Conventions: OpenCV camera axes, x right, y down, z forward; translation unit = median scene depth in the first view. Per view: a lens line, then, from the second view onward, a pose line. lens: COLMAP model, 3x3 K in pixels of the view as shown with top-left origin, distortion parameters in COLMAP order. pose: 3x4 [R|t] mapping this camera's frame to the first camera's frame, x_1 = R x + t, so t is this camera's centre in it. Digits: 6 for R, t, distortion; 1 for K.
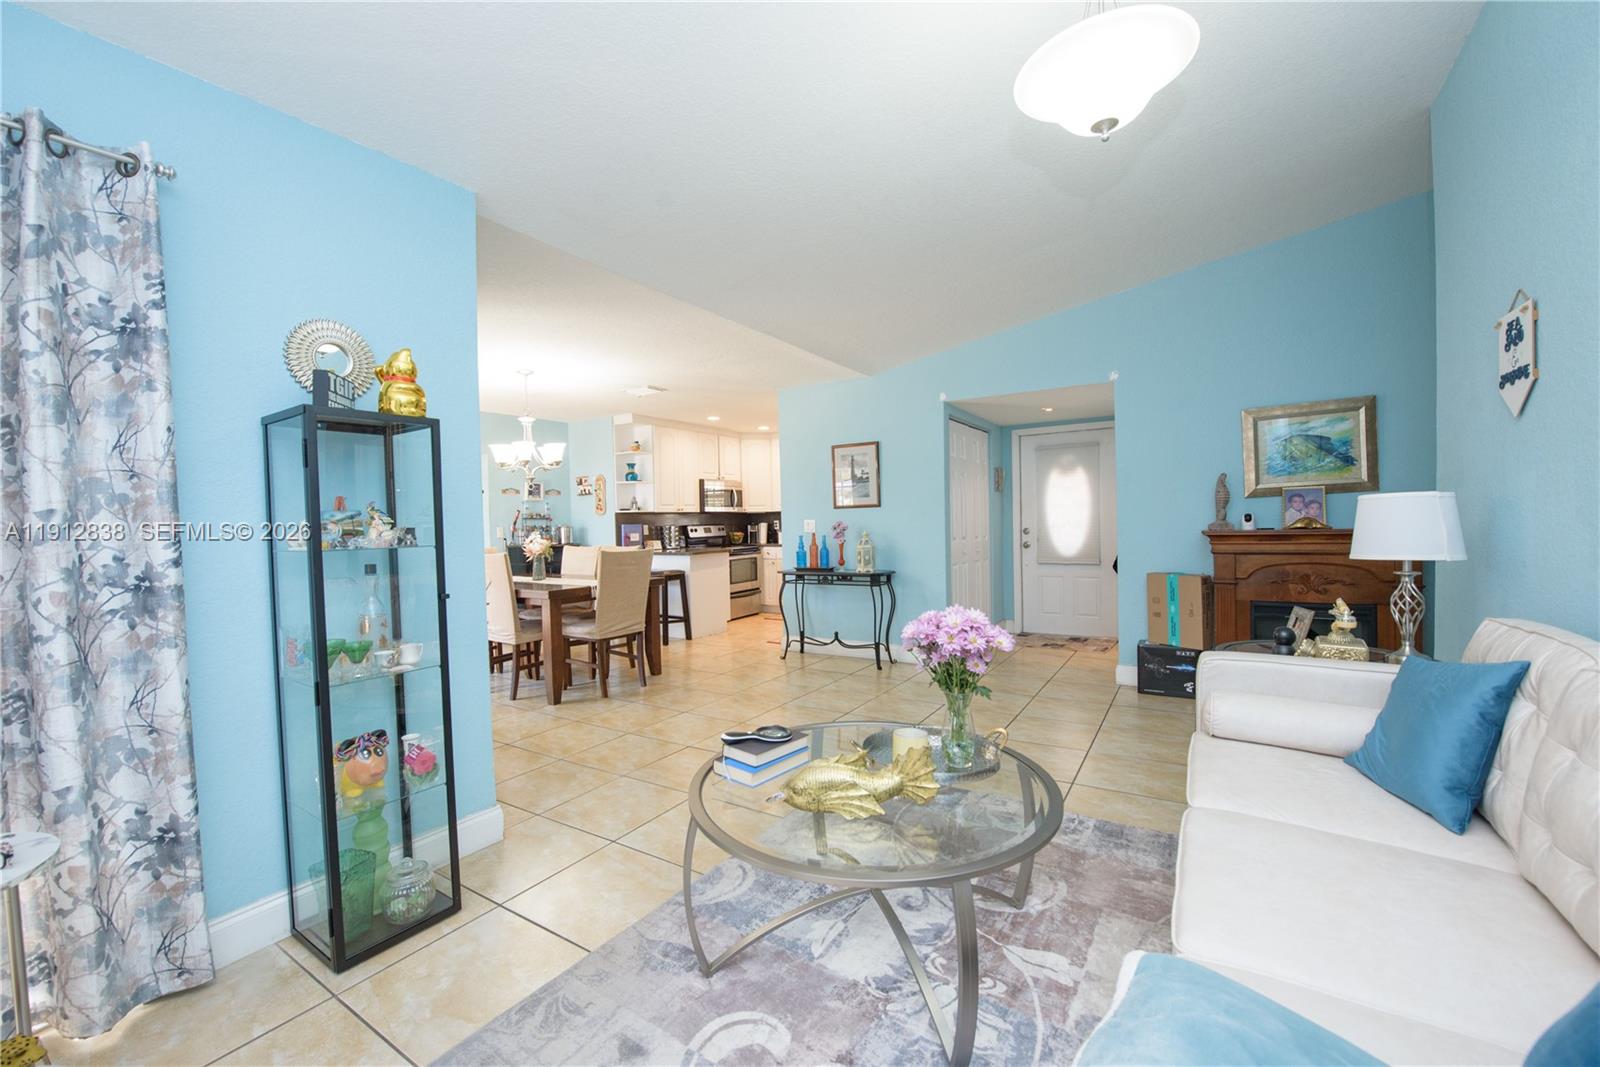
lens RADIAL K [[637.4, 0, 803.2], [0, 637.4, 536.1], [0, 0, 1]] dist [-0.013176, -0.005978]
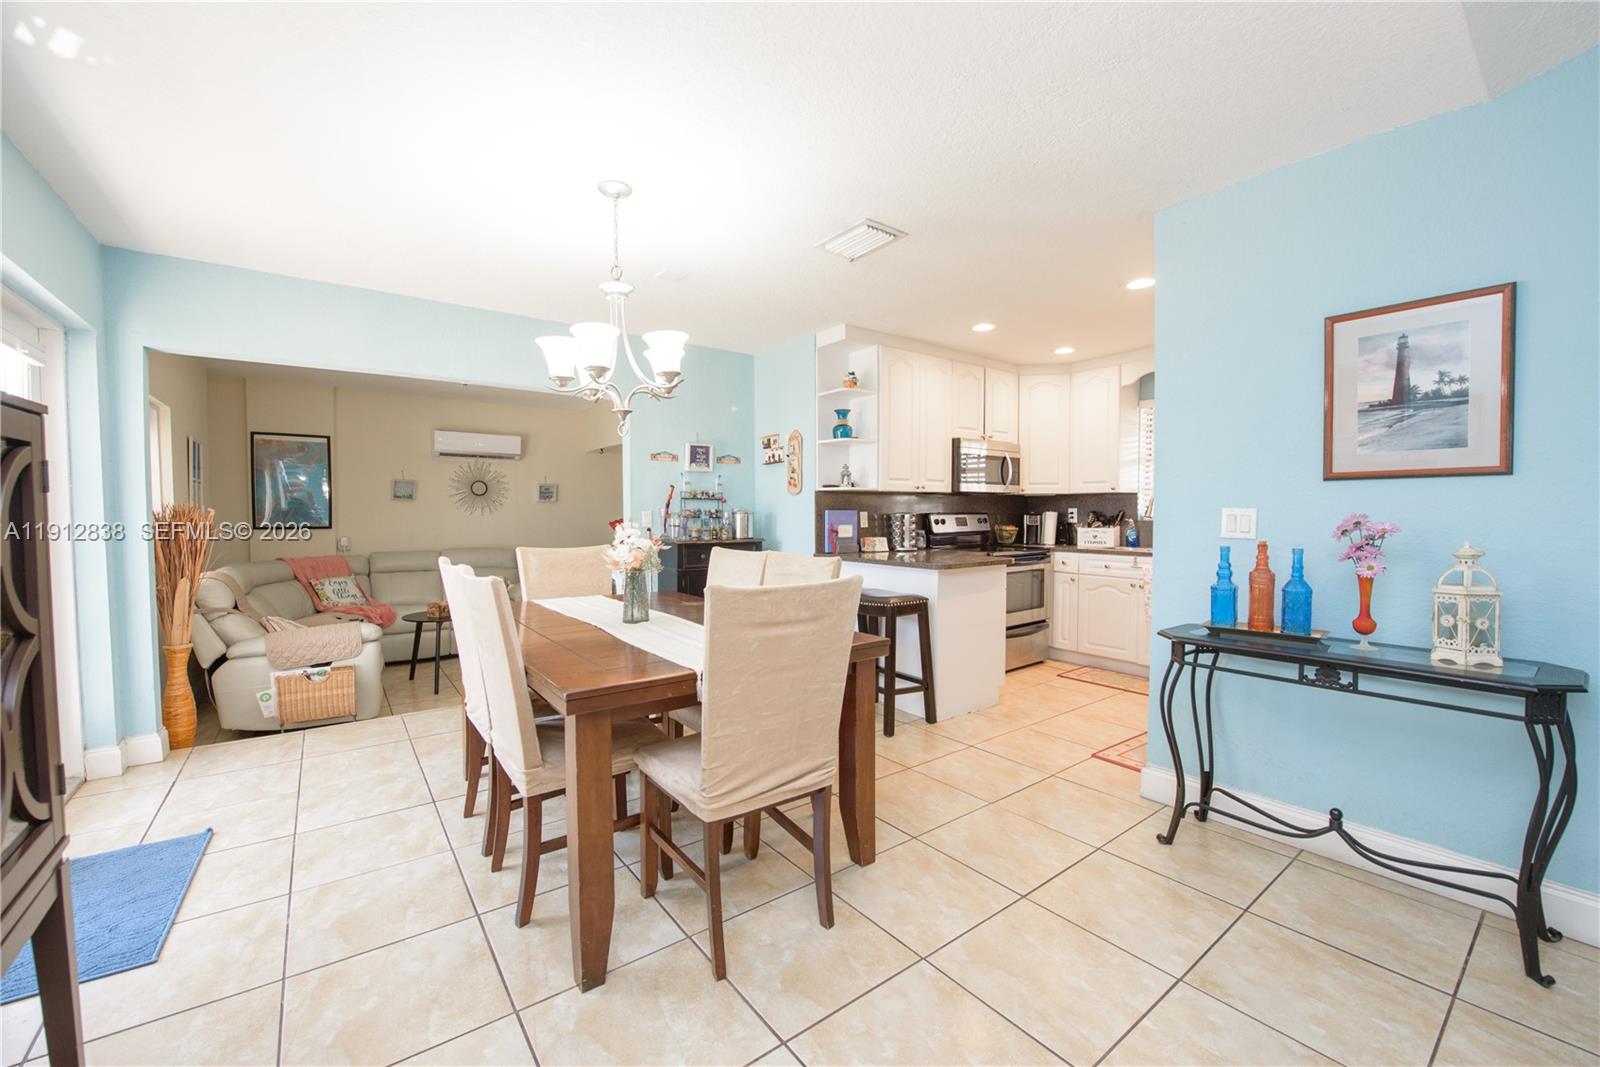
lens RADIAL K [[637.4, 0, 803.2], [0, 637.4, 536.1], [0, 0, 1]] dist [-0.013176, -0.005978]
pose [[0.936955, 0.033311, -0.347859, -0.089116], [-0.025876, 0.999327, 0.025998, -0.008528], [0.348491, -0.015358, 0.937186, 0.411869]]
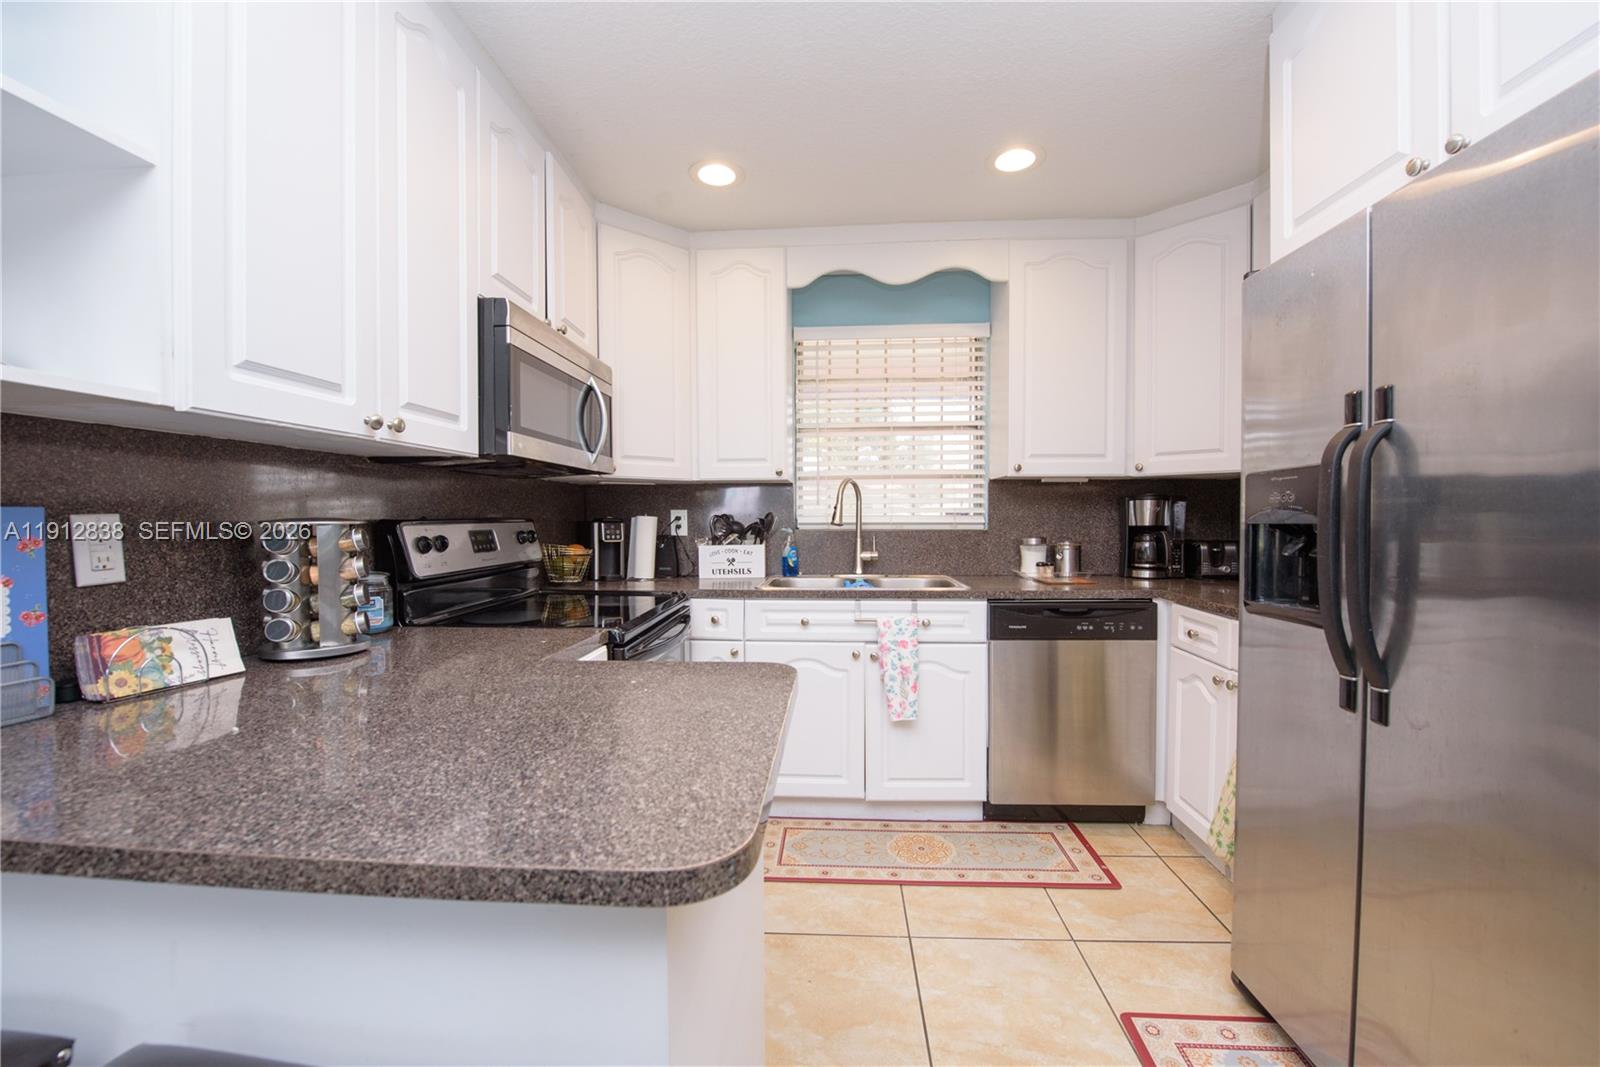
lens RADIAL K [[637.4, 0, 803.2], [0, 637.4, 536.1], [0, 0, 1]] dist [-0.013176, -0.005978]
pose [[0.872885, 0.005280, 0.487898, -0.185972], [-0.006082, 0.999982, 0.000060, -0.013717], [-0.487889, -0.003020, 0.872901, 0.838517]]
